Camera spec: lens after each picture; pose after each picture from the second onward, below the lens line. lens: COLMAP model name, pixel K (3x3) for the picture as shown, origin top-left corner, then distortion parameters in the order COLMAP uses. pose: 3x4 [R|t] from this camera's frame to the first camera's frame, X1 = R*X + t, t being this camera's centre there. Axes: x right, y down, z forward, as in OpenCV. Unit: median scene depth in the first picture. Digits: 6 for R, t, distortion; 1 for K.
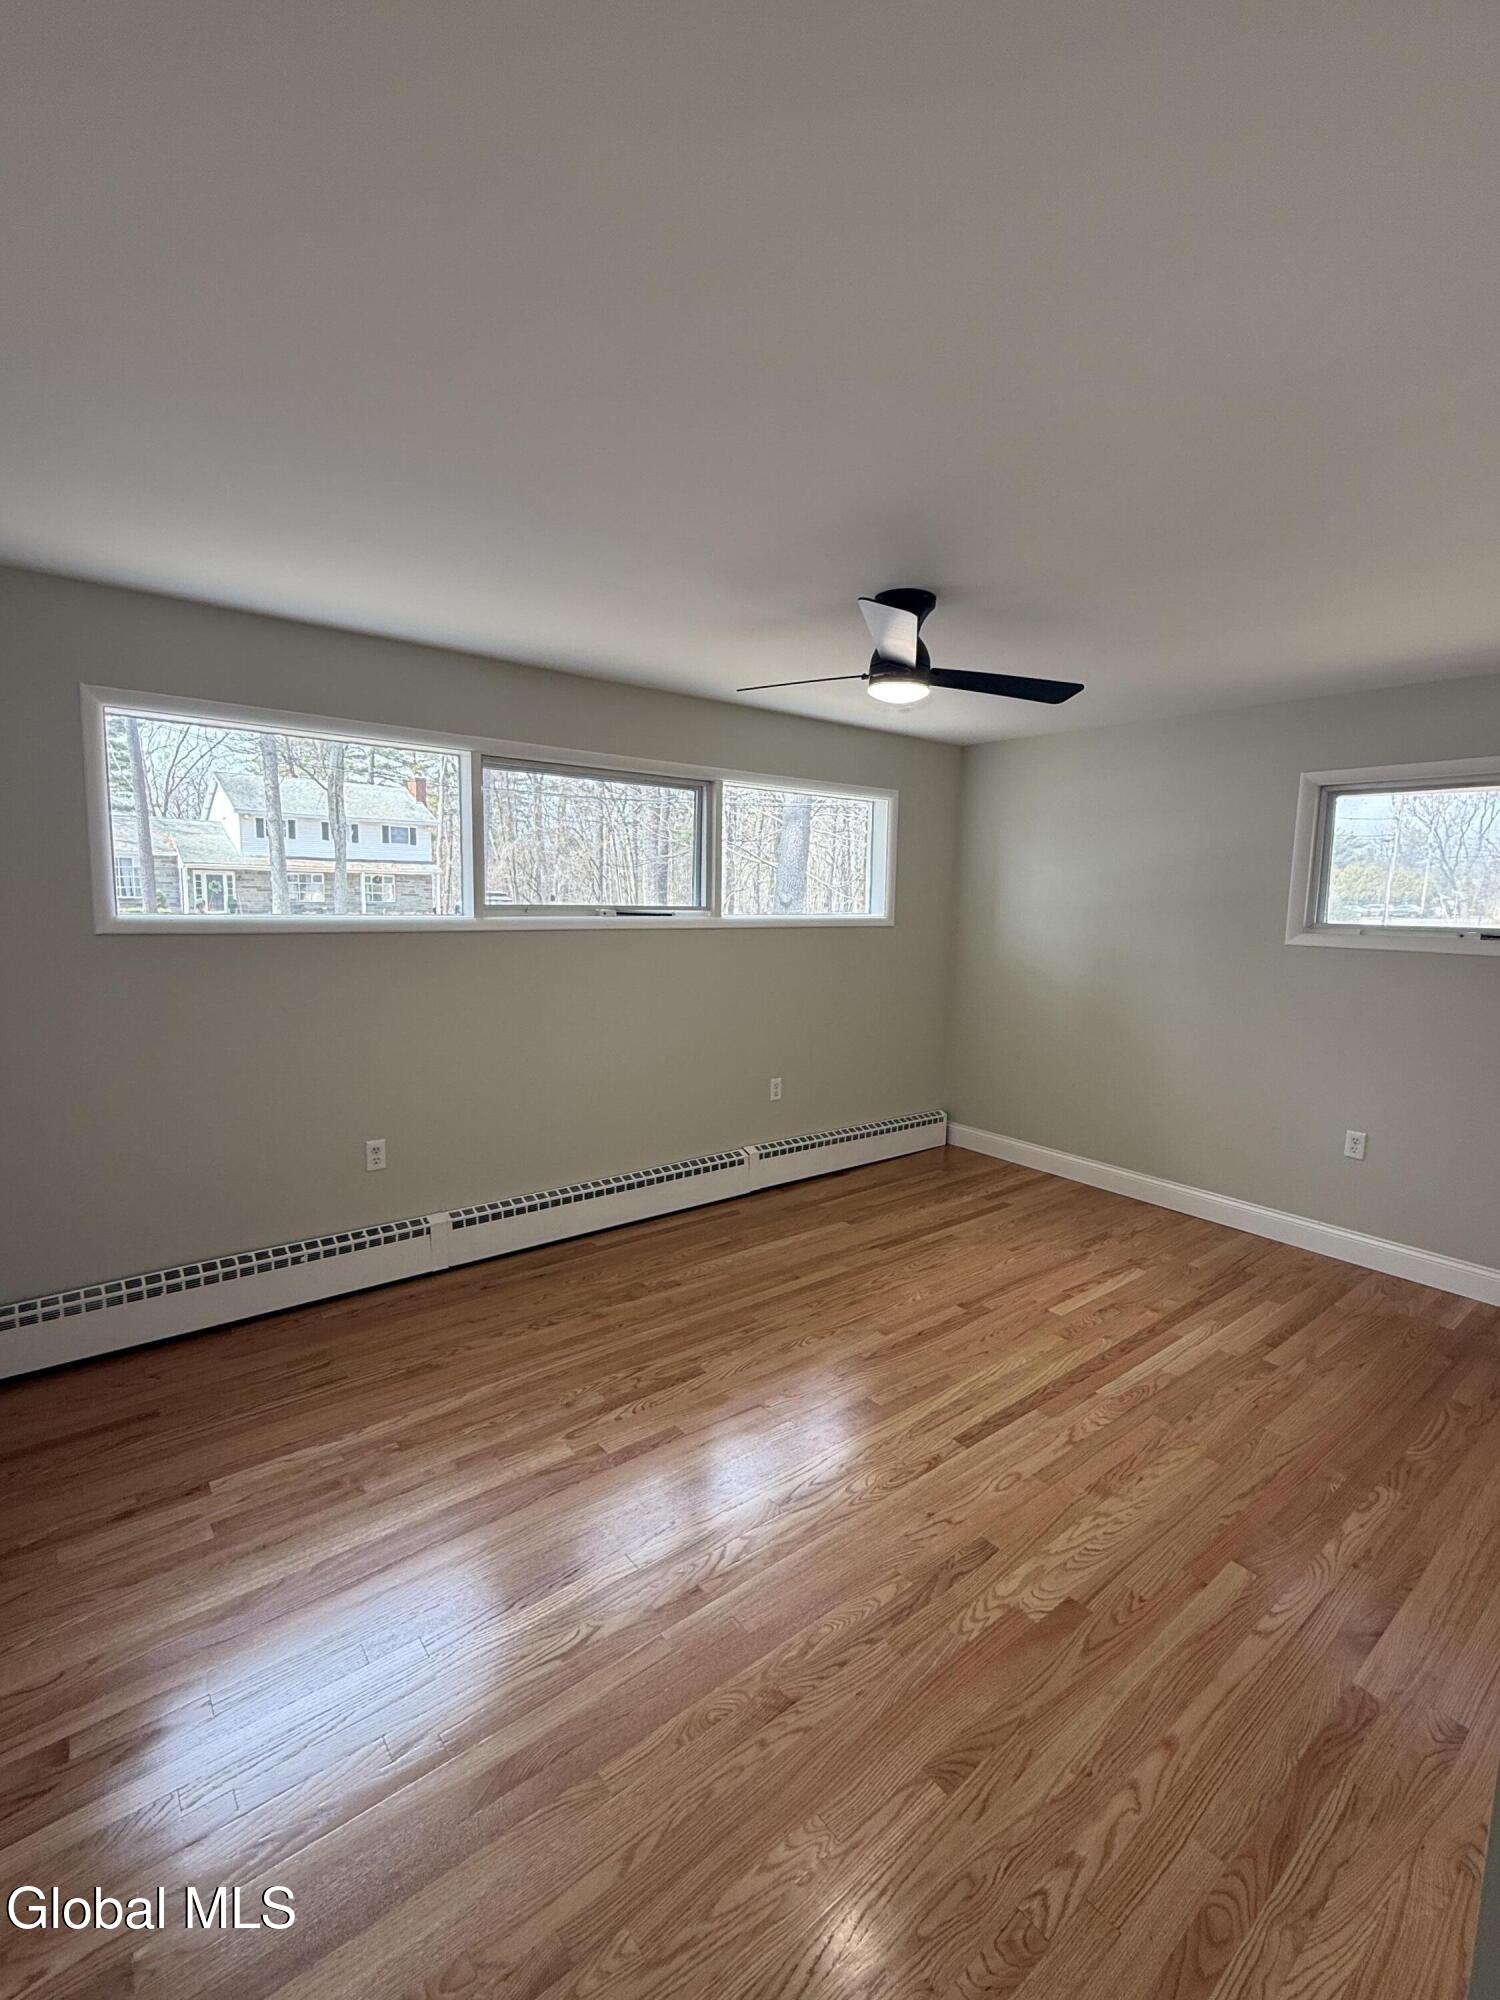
lens RADIAL K [[873.4, 0, 748.9], [0, 873.4, 999.0], [0, 0, 1]] dist [0.000820, 0.000091]
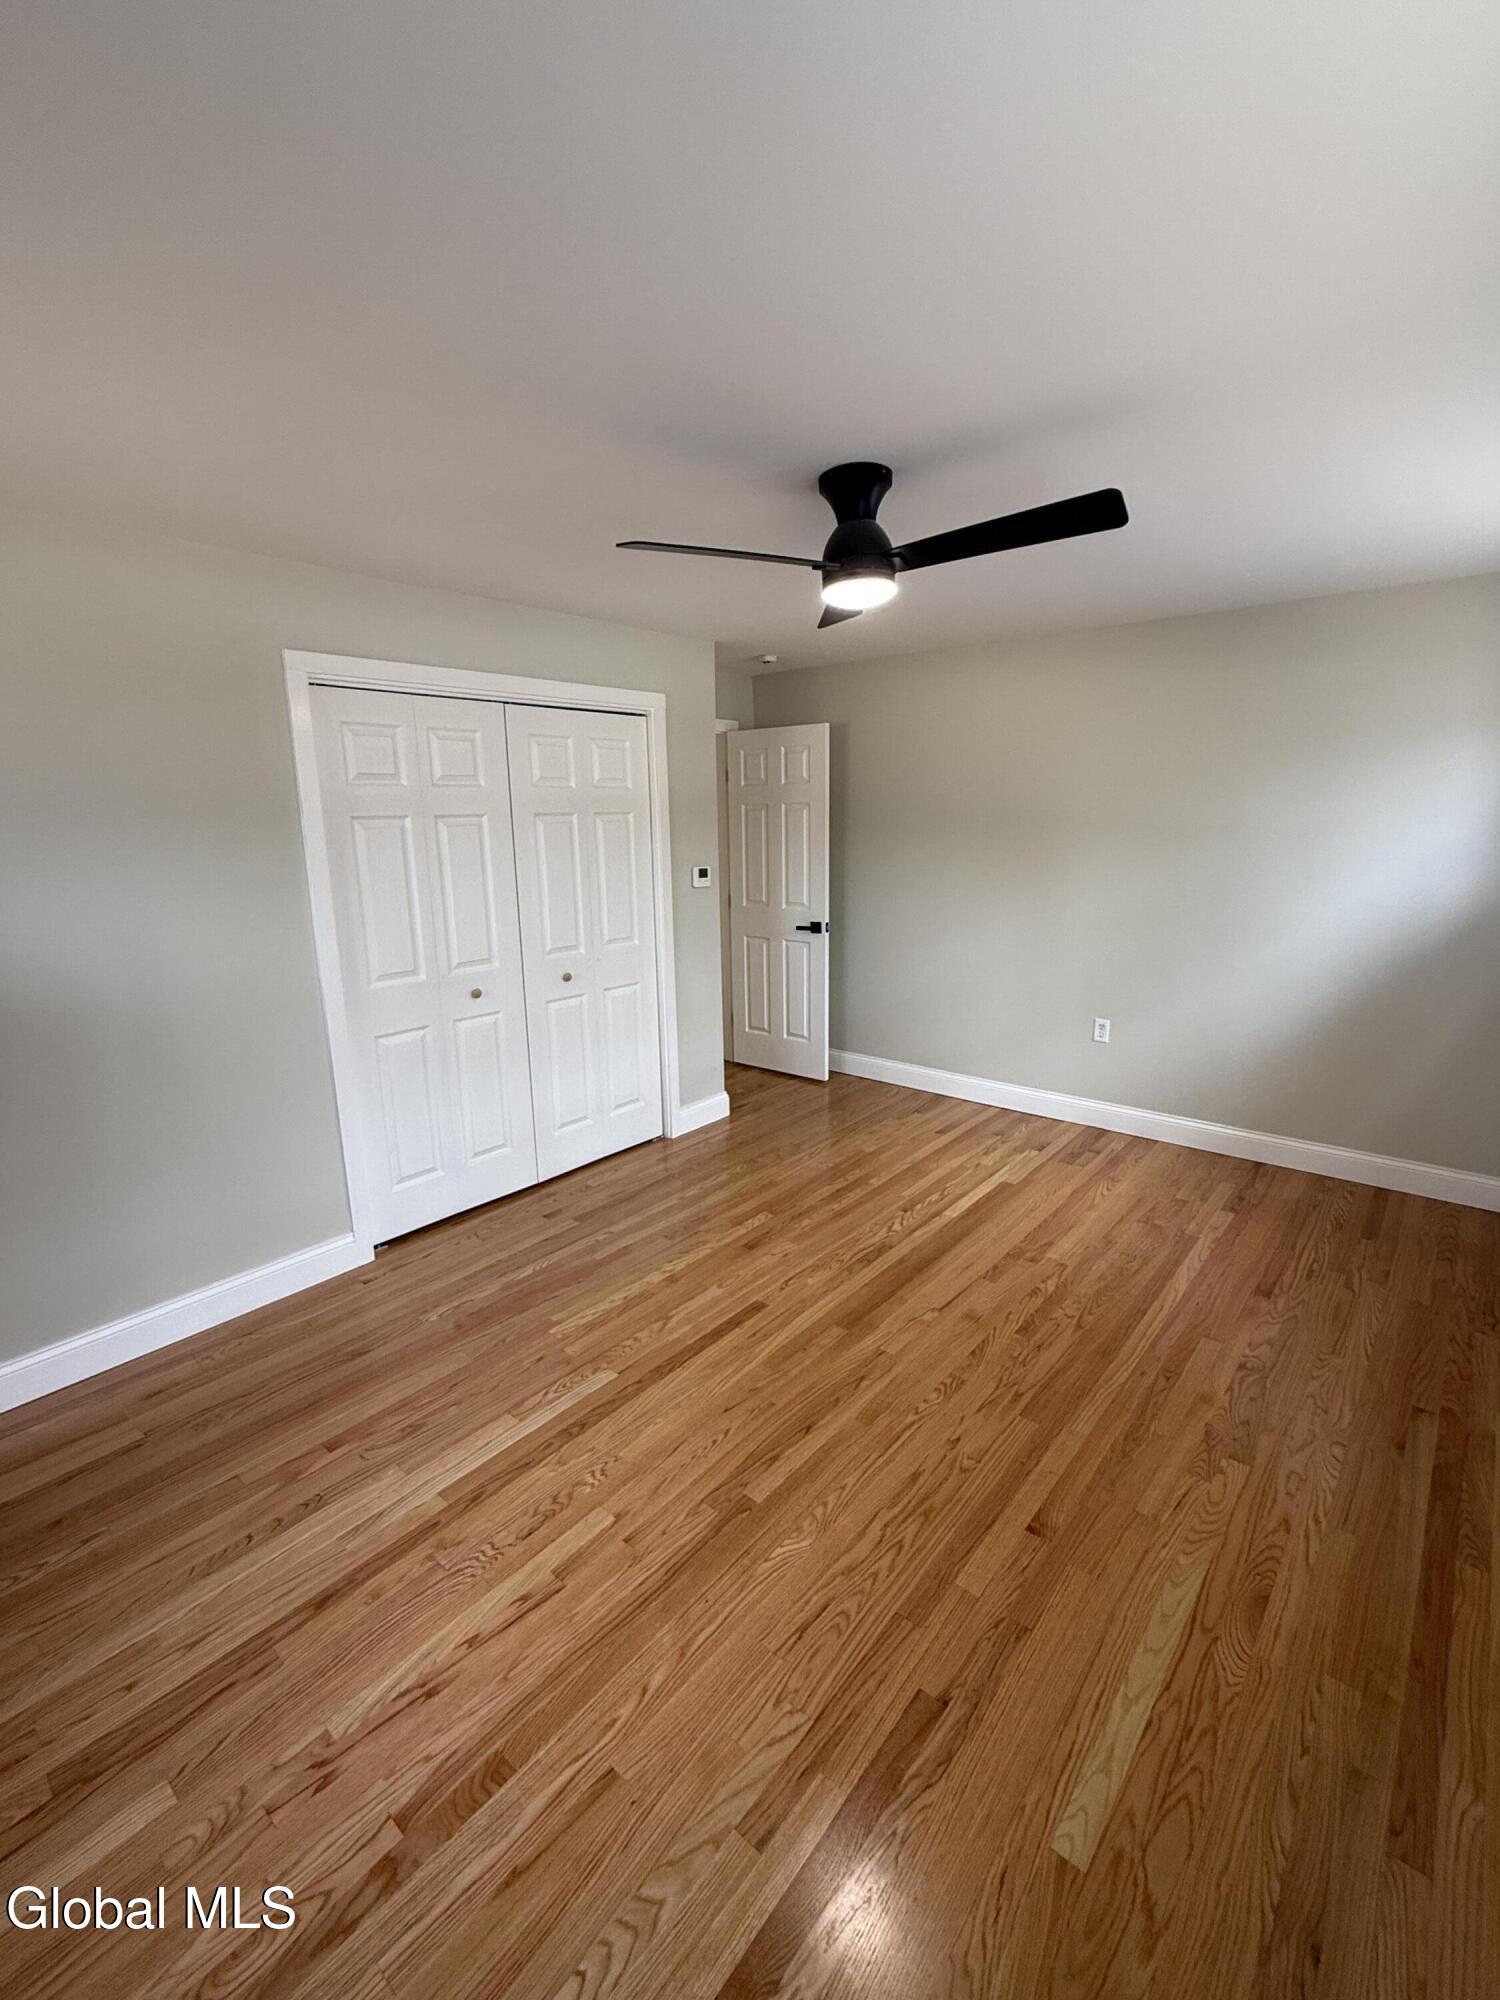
lens RADIAL K [[873.4, 0, 751.6], [0, 873.4, 1000.0], [0, 0, 1]] dist [0.000820, 0.000091]
pose [[-0.980769, 0.037156, -0.191600, 0.414890], [-0.026981, 0.946472, 0.321655, -0.232751], [0.193296, 0.320639, -0.927269, 1.740903]]
